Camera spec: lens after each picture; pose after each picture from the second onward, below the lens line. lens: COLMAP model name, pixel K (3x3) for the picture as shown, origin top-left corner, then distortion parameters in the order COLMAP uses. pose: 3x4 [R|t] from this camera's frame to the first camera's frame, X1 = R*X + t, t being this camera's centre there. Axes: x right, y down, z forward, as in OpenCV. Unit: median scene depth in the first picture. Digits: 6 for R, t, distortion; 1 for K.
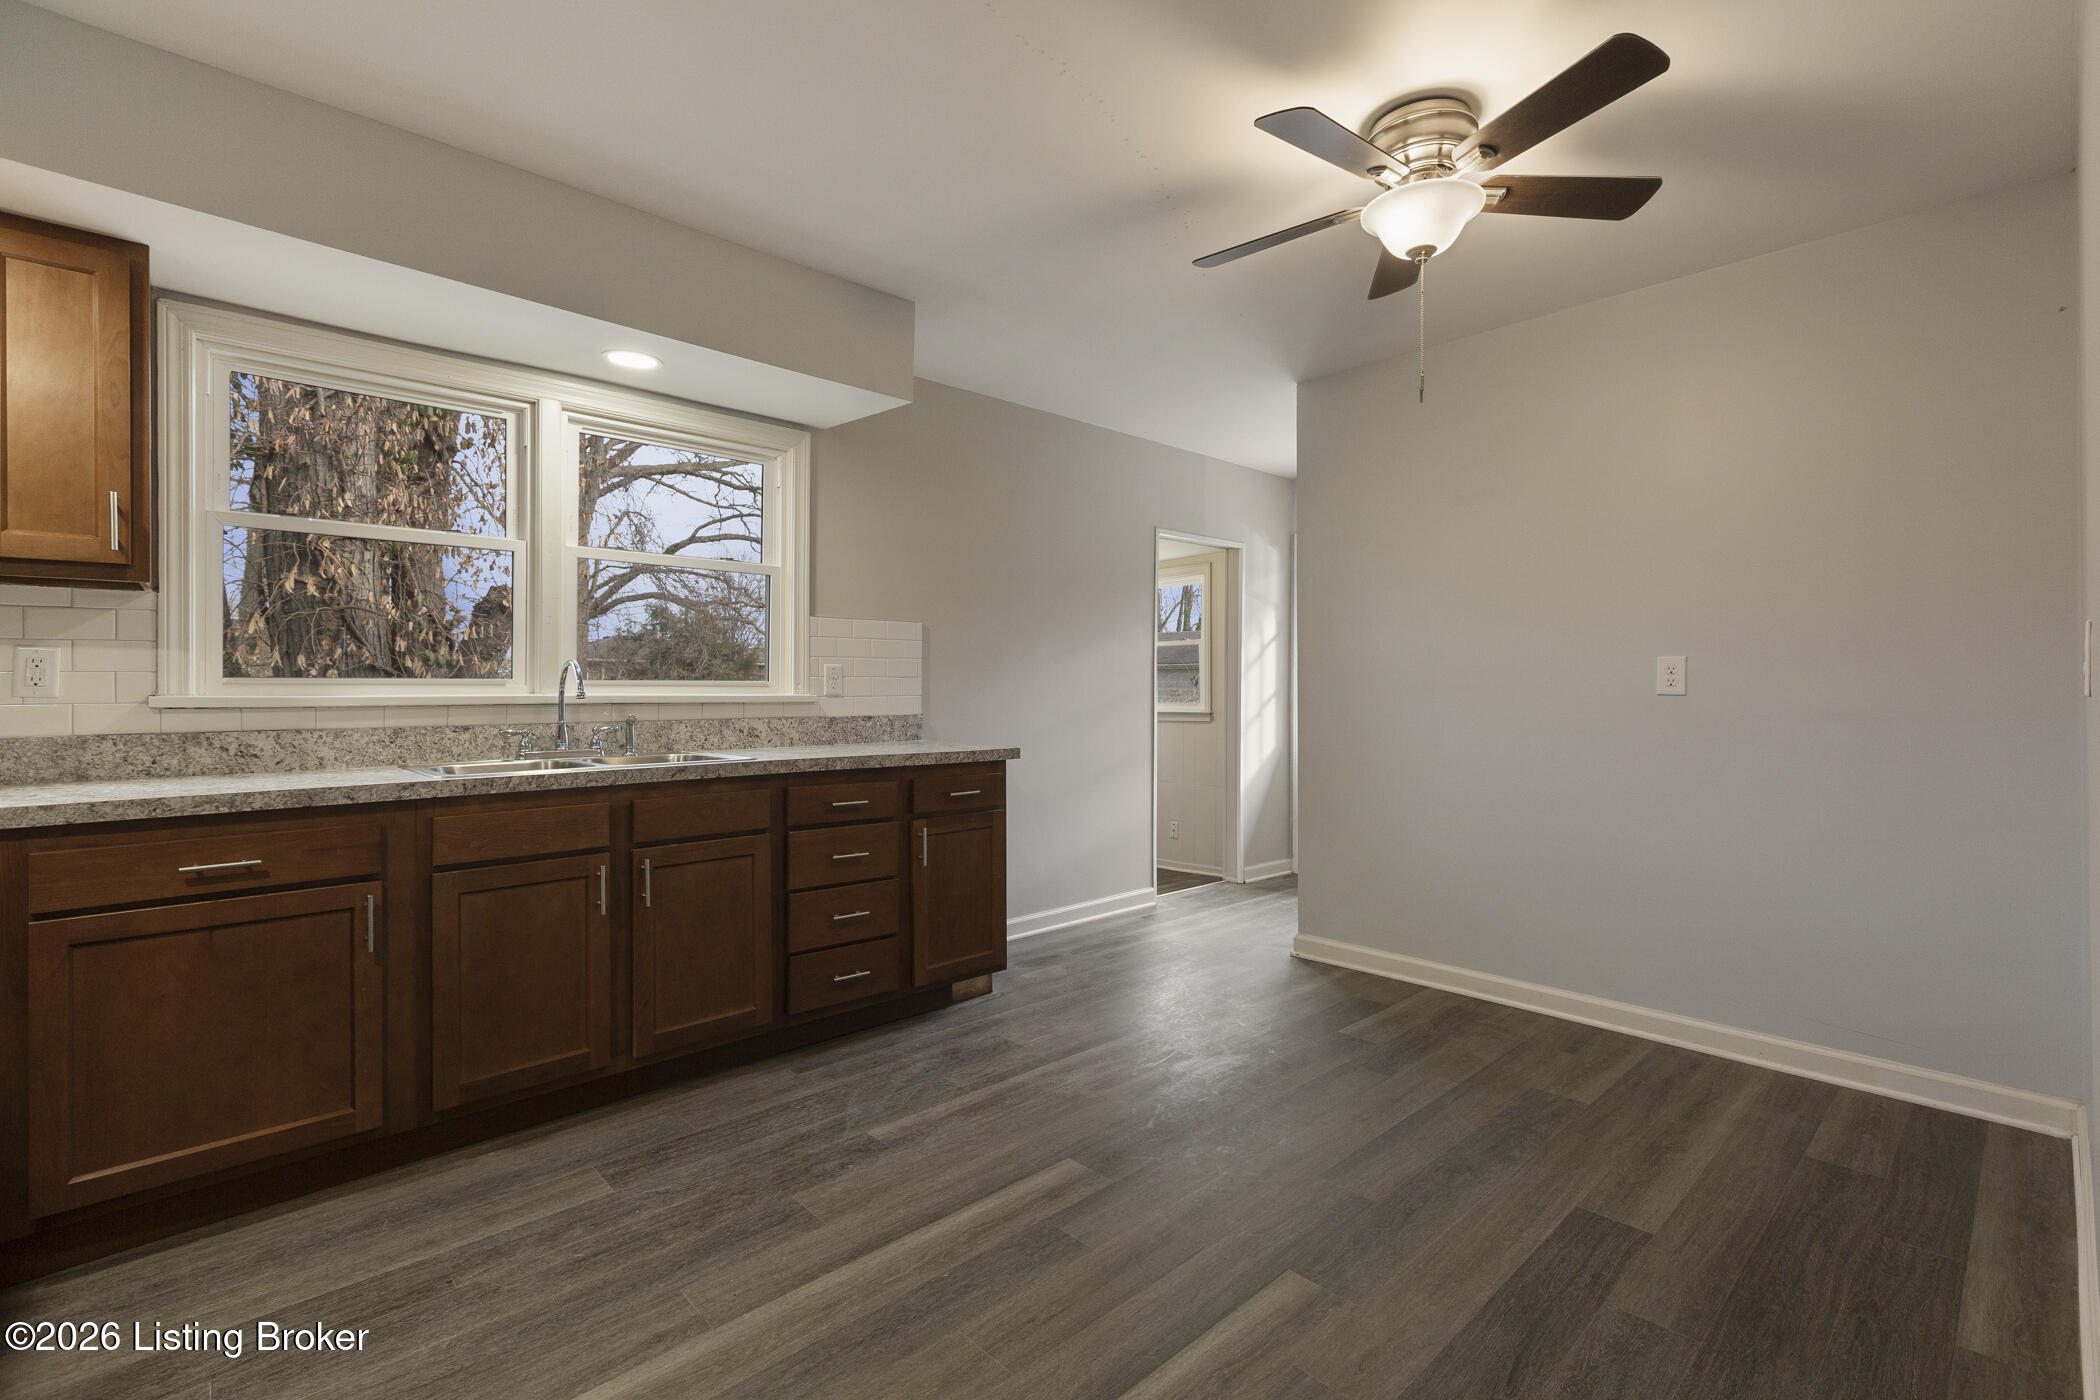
lens RADIAL K [[934.2, 0, 1086.1], [0, 934.2, 677.2], [0, 0, 1]] dist [0.002143, -0.002972]
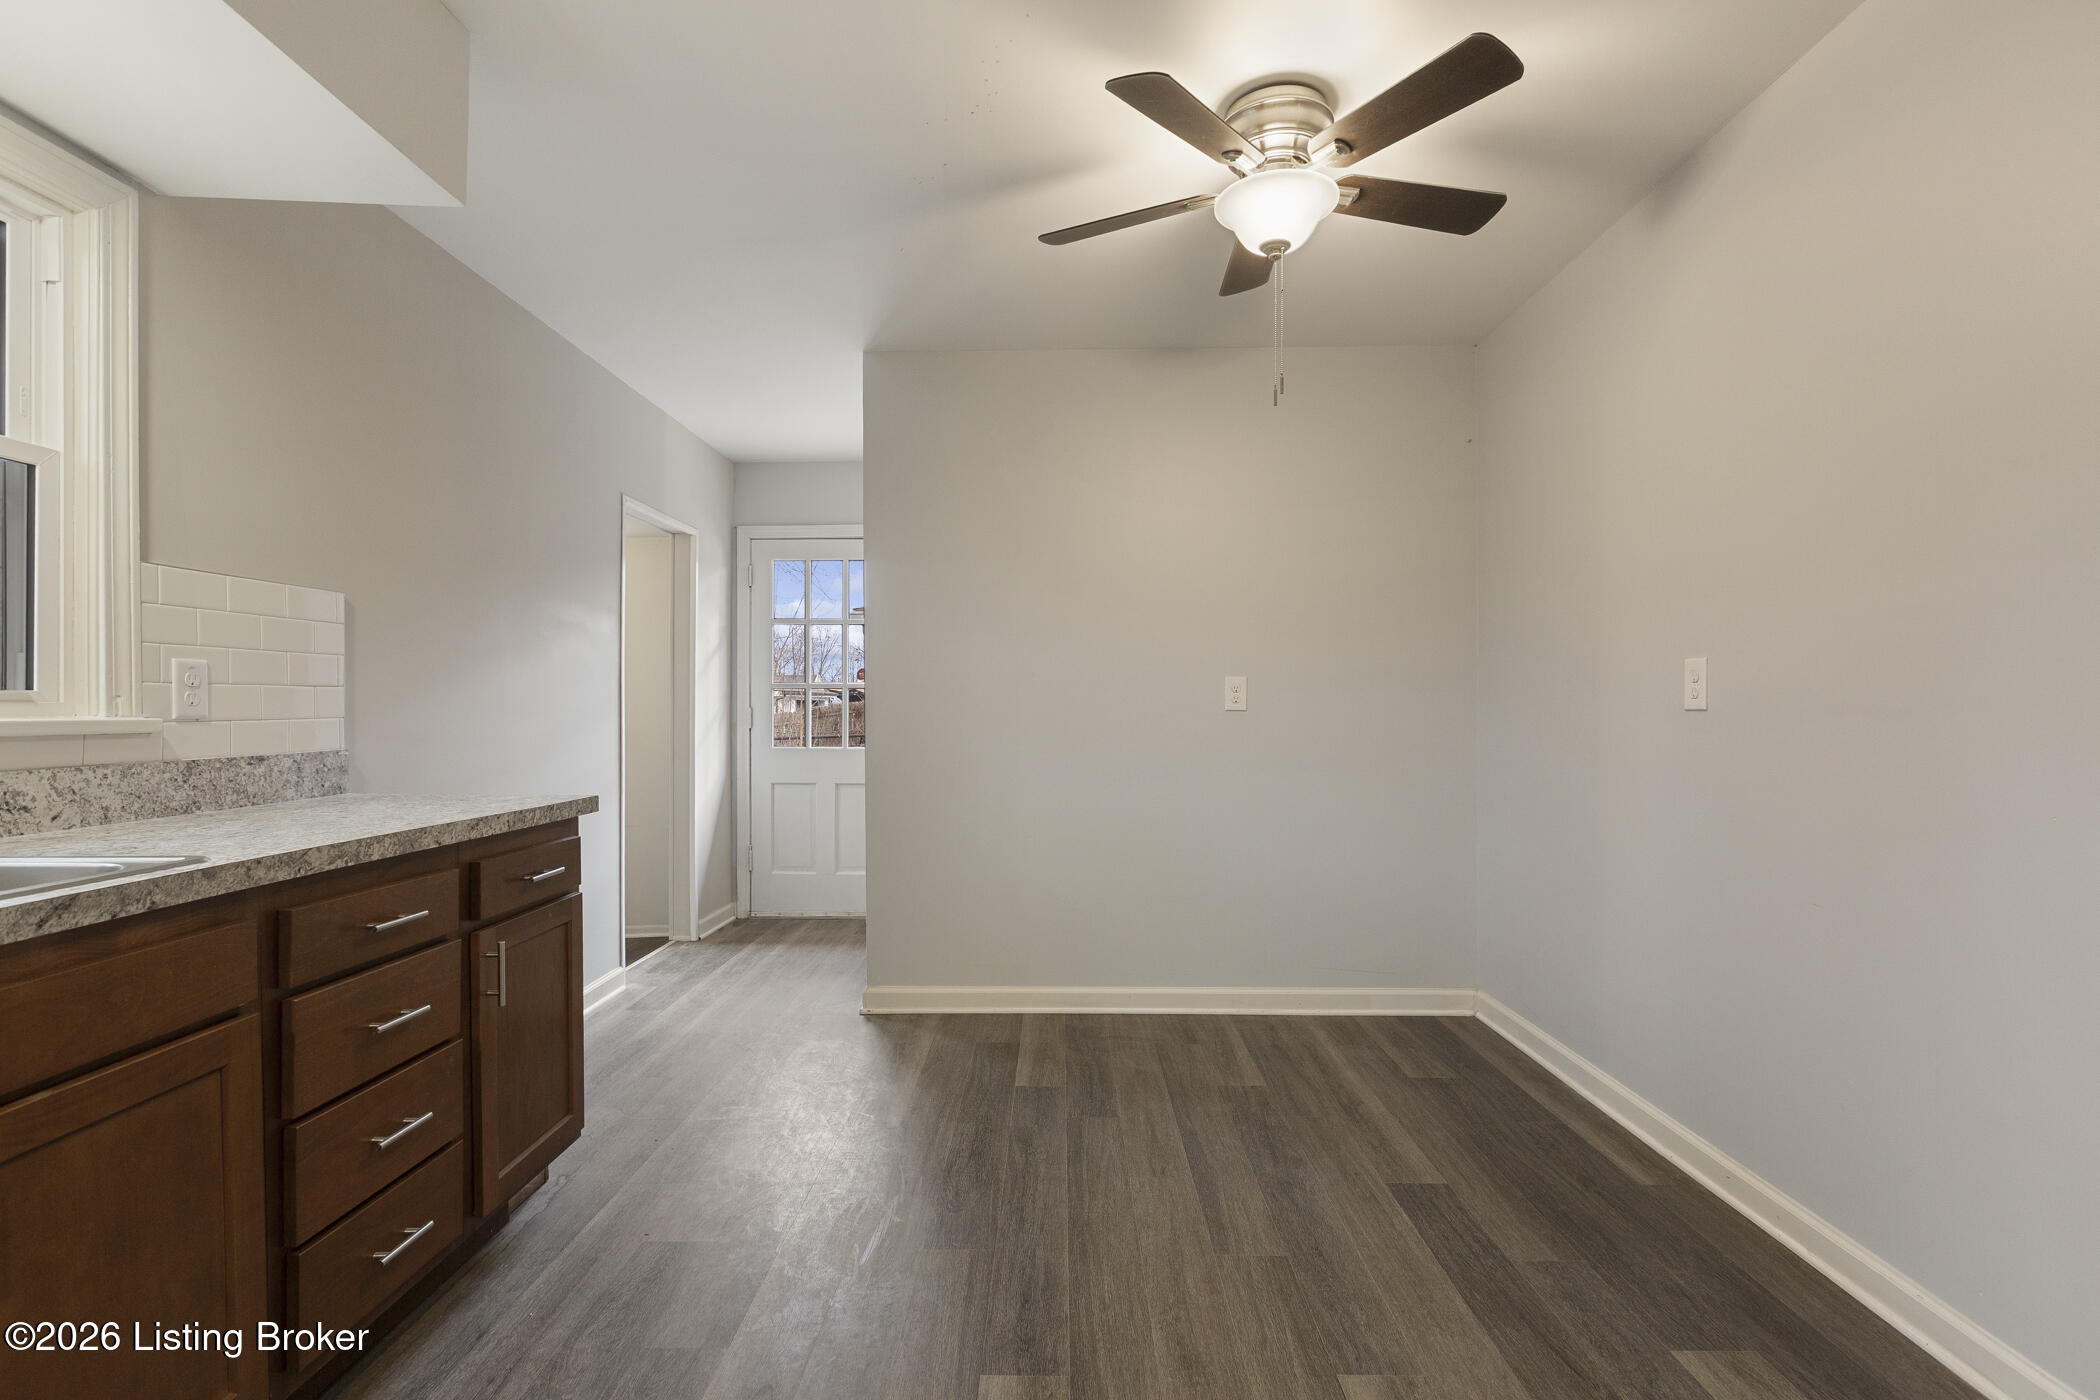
lens RADIAL K [[934.2, 0, 1047.9], [0, 934.2, 706.5], [0, 0, 1]] dist [0.002143, -0.002972]
pose [[0.709389, -0.000595, 0.704817, -0.348873], [-0.008277, 0.999924, 0.009175, 0.004720], [-0.704769, -0.012343, 0.709330, 0.347333]]
